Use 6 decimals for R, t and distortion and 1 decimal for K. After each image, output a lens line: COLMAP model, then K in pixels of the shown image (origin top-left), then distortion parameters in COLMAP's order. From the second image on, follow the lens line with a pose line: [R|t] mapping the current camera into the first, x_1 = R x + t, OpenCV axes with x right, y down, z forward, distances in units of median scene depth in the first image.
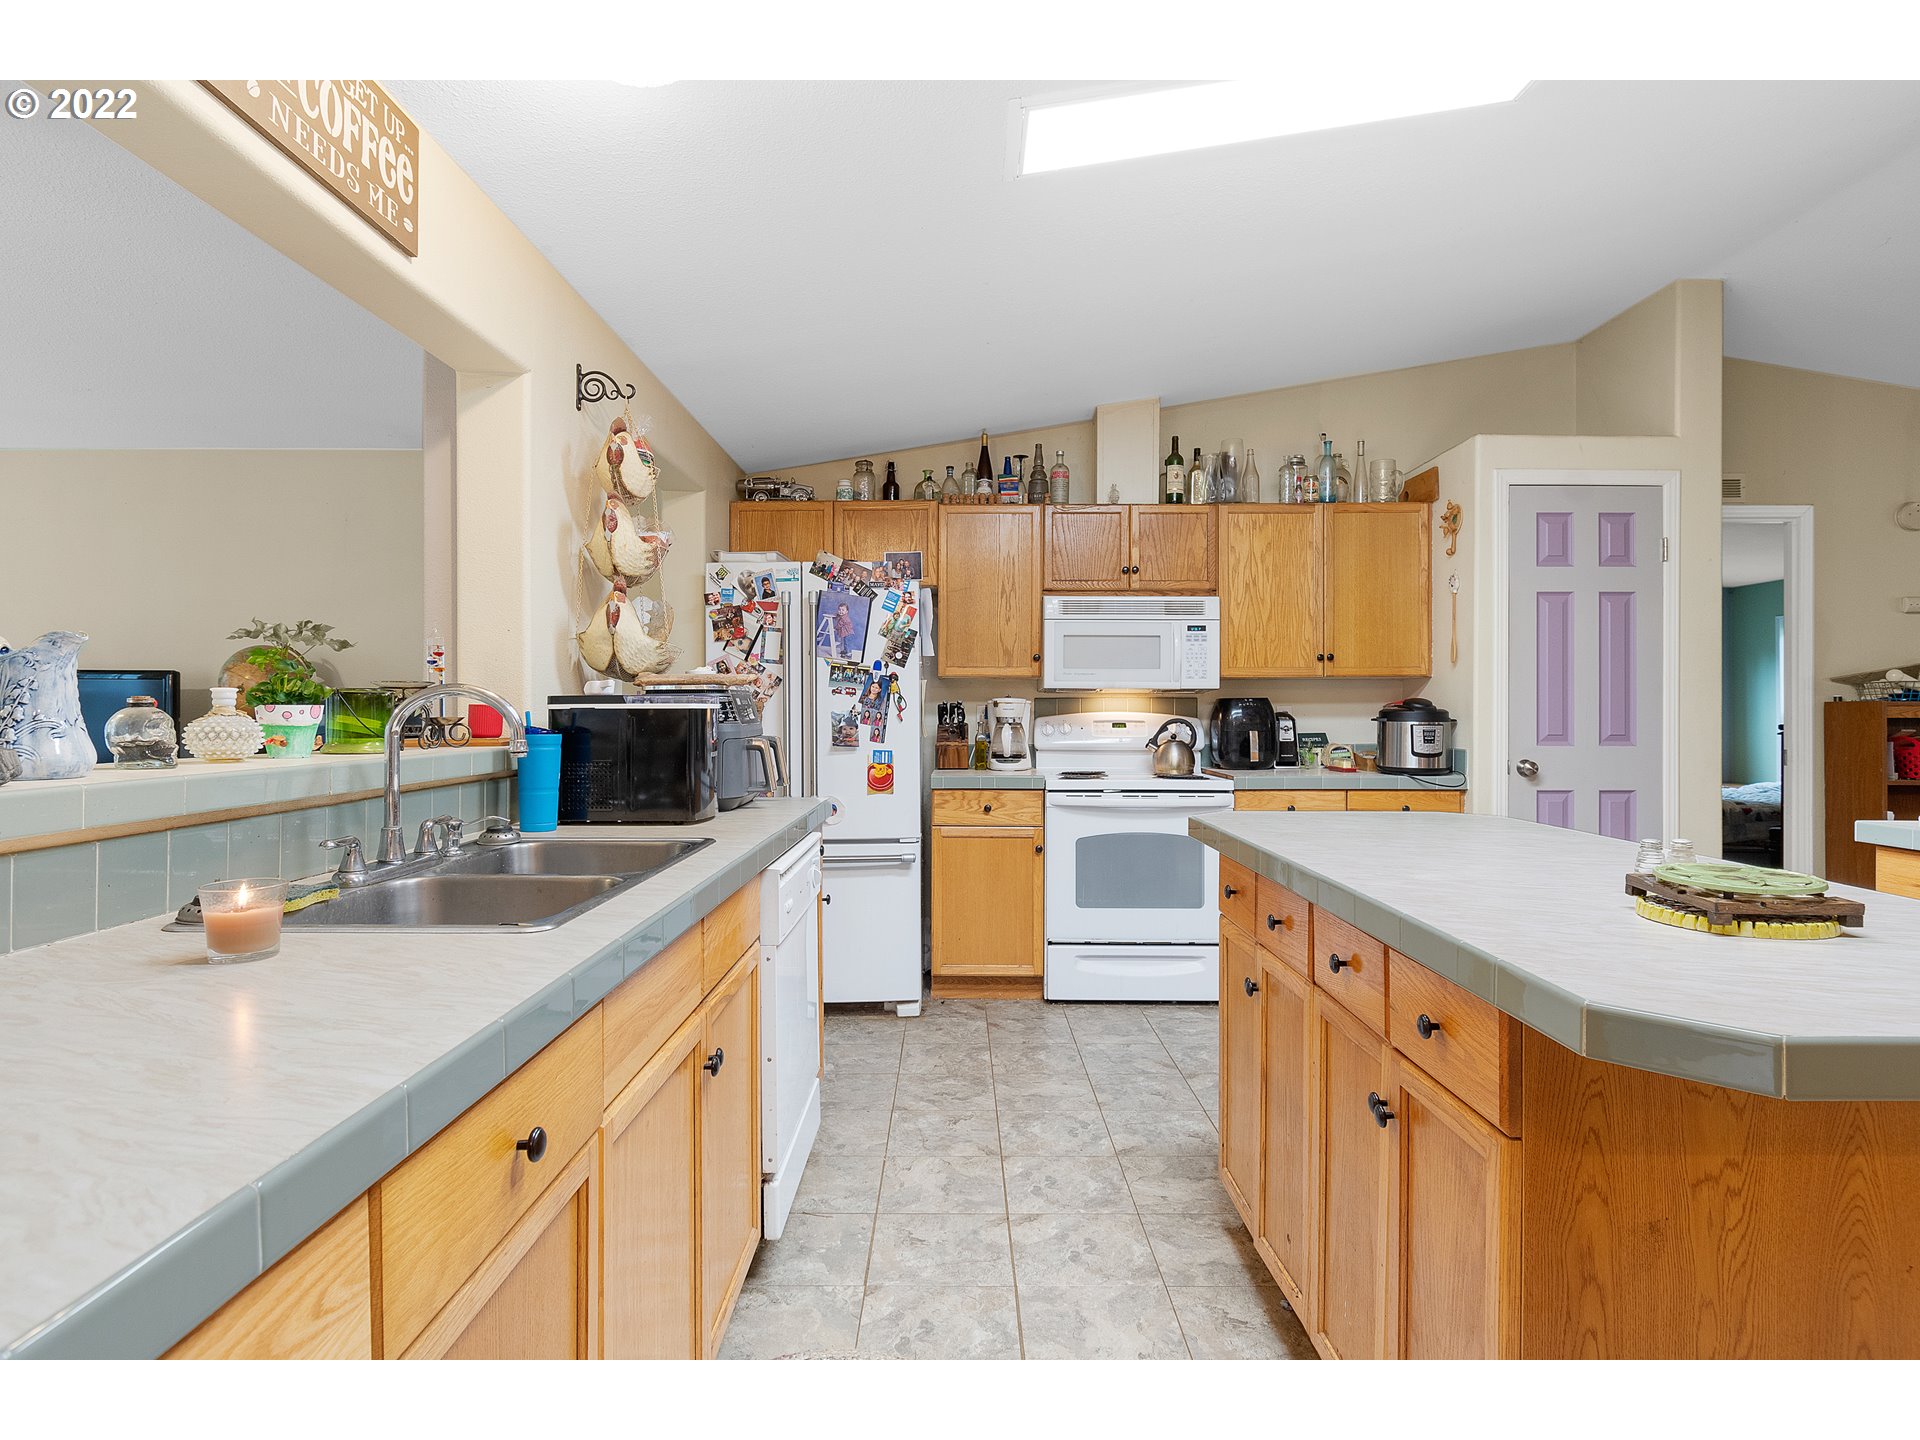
lens RADIAL K [[1018.0, 0, 952.0], [0, 1018.0, 706.1], [0, 0, 1]] dist [0.001789, -0.007668]
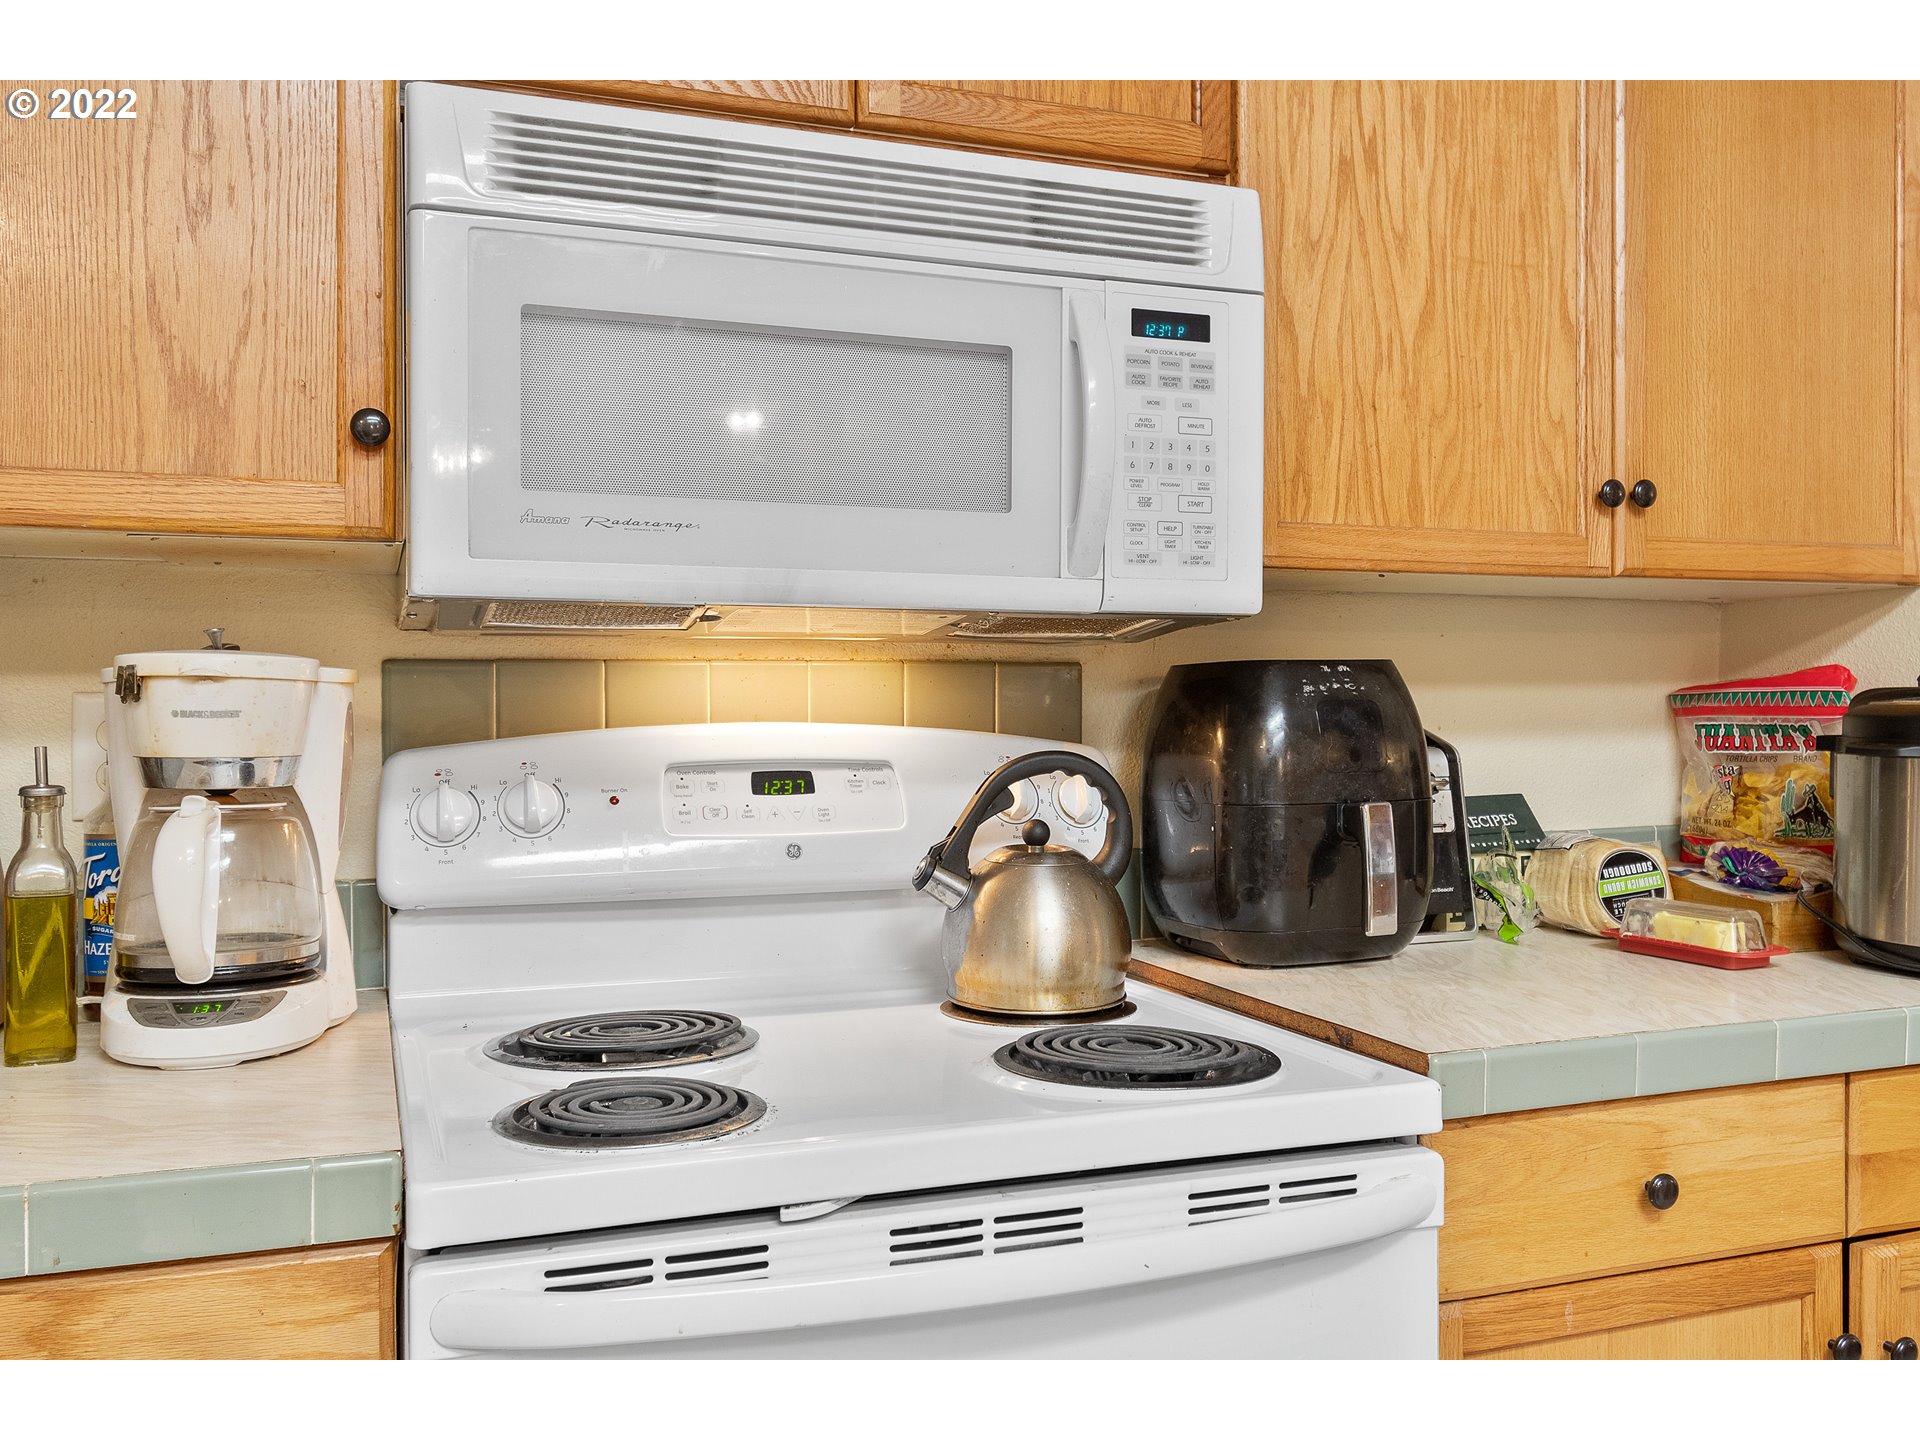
lens RADIAL K [[1649.6, 0, 960.0], [0, 1649.6, 720.0], [0, 0, 1]] dist [-0.003802, -0.001915]
pose [[0.933406, -0.006950, 0.358755, 0.076125], [0.001972, 0.999897, 0.014242, 0.000259], [-0.358817, -0.012586, 0.933323, 0.692198]]
